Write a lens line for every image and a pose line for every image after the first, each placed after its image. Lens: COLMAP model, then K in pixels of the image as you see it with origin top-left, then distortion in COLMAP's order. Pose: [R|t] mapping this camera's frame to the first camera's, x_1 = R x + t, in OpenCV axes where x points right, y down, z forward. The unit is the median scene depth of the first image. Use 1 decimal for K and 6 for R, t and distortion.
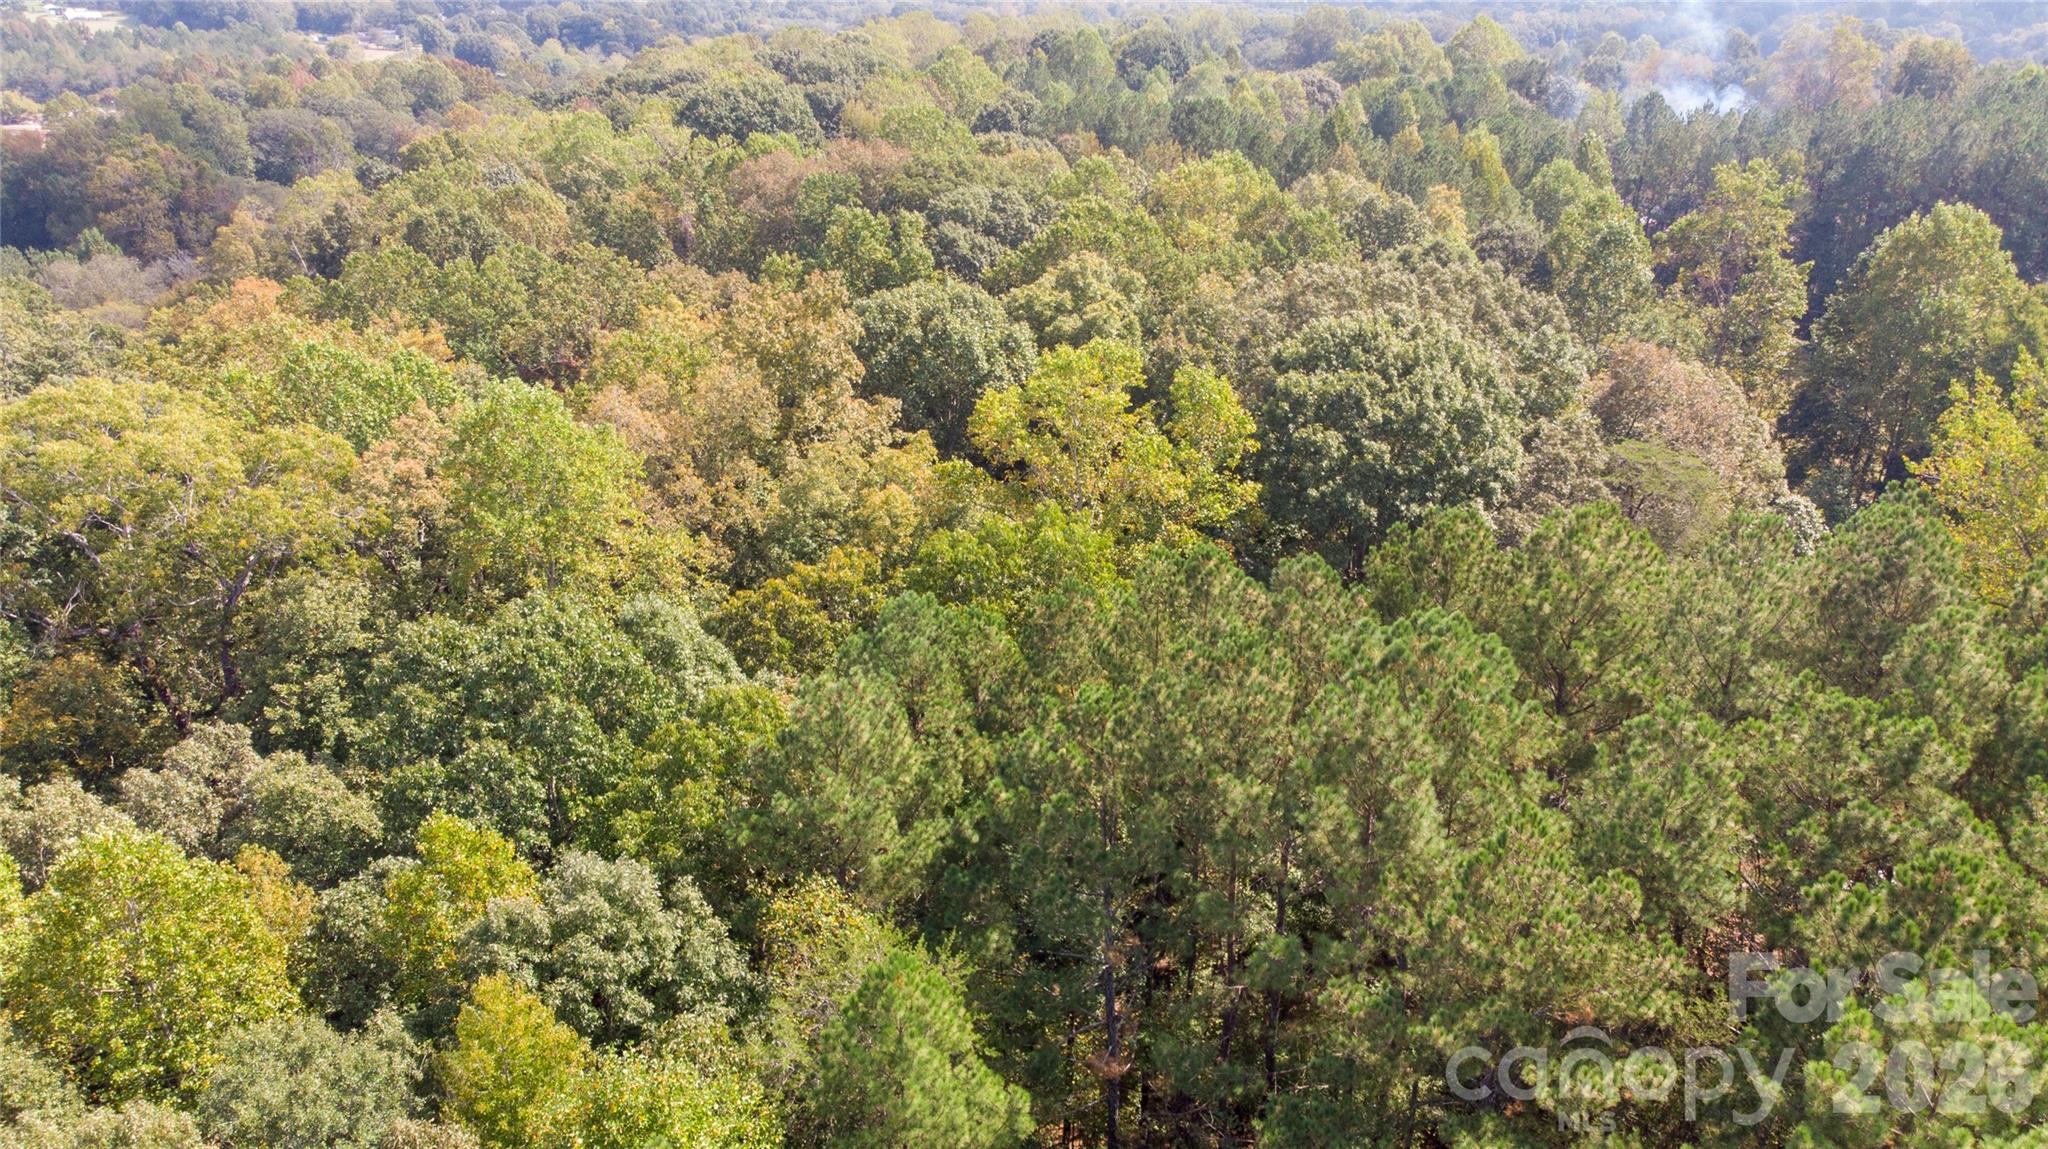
lens RADIAL K [[1492.9, 0, 1079.3], [0, 1492.9, 650.7], [0, 0, 1]] dist [0.029672, 0.001265]
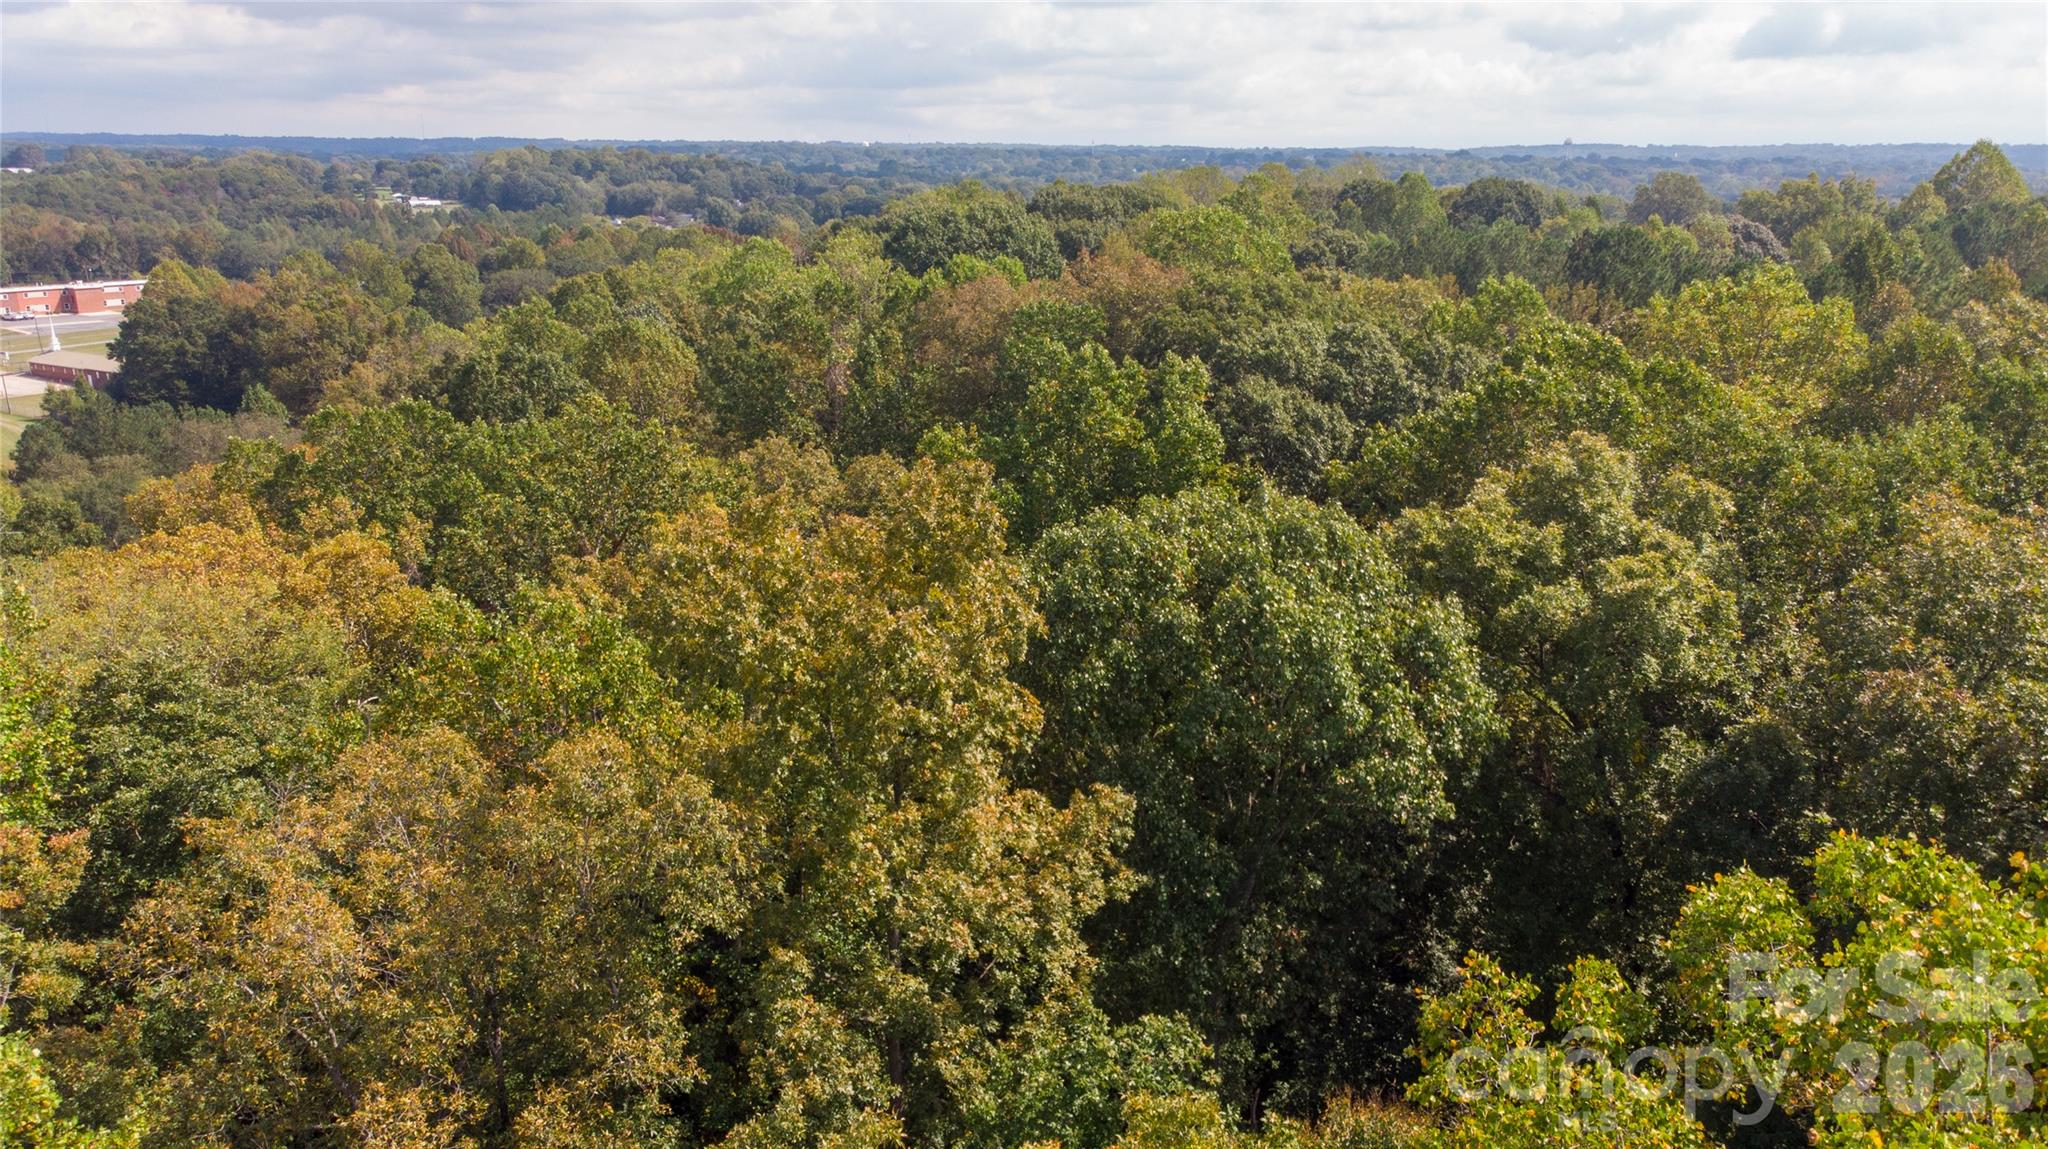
lens RADIAL K [[1407.3, 0, 1064.9], [0, 1407.3, 579.1], [0, 0, 1]] dist [0.057851, -0.003661]
pose [[0.982149, 0.047718, -0.181950, -0.073285], [-0.076400, 0.985106, -0.154045, -0.163846], [0.171889, 0.165196, 0.971166, 0.634495]]
